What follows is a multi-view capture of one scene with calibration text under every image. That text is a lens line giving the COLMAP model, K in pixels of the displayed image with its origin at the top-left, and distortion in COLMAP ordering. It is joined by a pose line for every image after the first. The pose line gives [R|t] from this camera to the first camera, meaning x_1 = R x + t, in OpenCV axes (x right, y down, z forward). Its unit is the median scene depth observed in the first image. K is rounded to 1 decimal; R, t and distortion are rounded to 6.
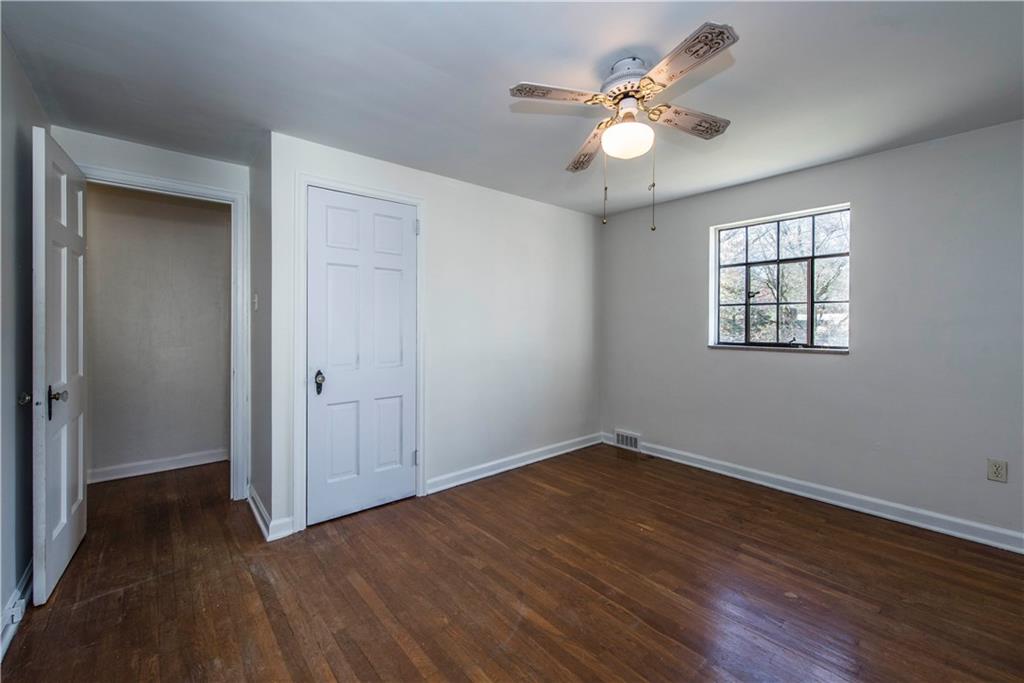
lens RADIAL K [[414.7, 0, 529.3], [0, 414.7, 330.2], [0, 0, 1]] dist [-0.000509, -0.000125]
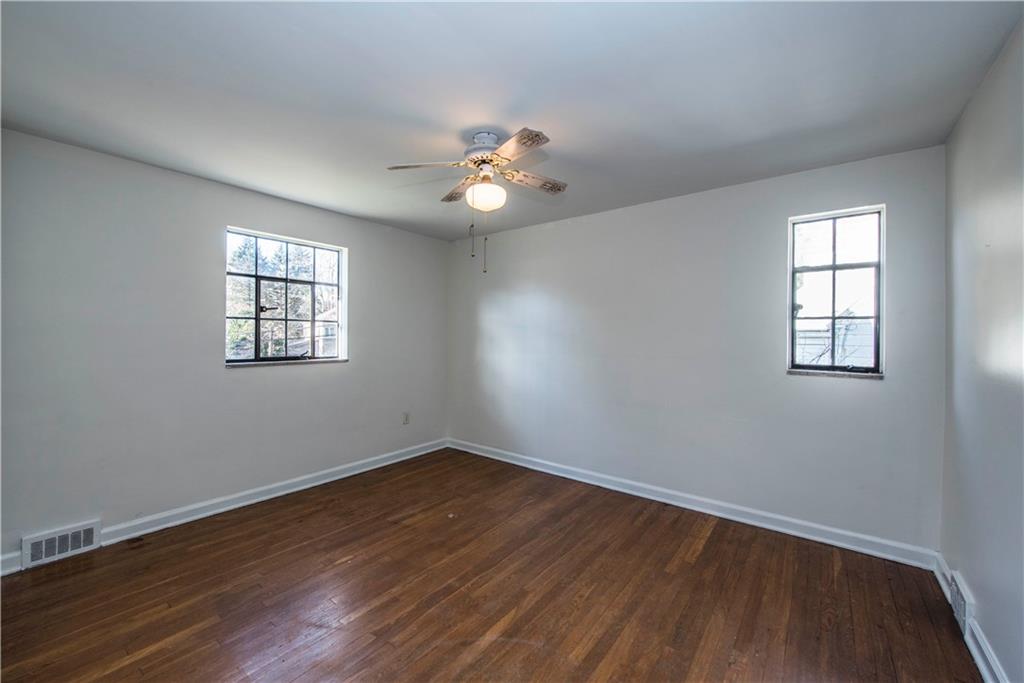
lens RADIAL K [[406.8, 0, 510.8], [0, 406.8, 338.7], [0, 0, 1]] dist [-0.000024, -0.000423]
pose [[-0.182846, -0.007927, 0.983110, -0.602419], [0.004187, 0.999952, 0.008841, -0.025254], [-0.983133, 0.005733, -0.182804, 0.701488]]
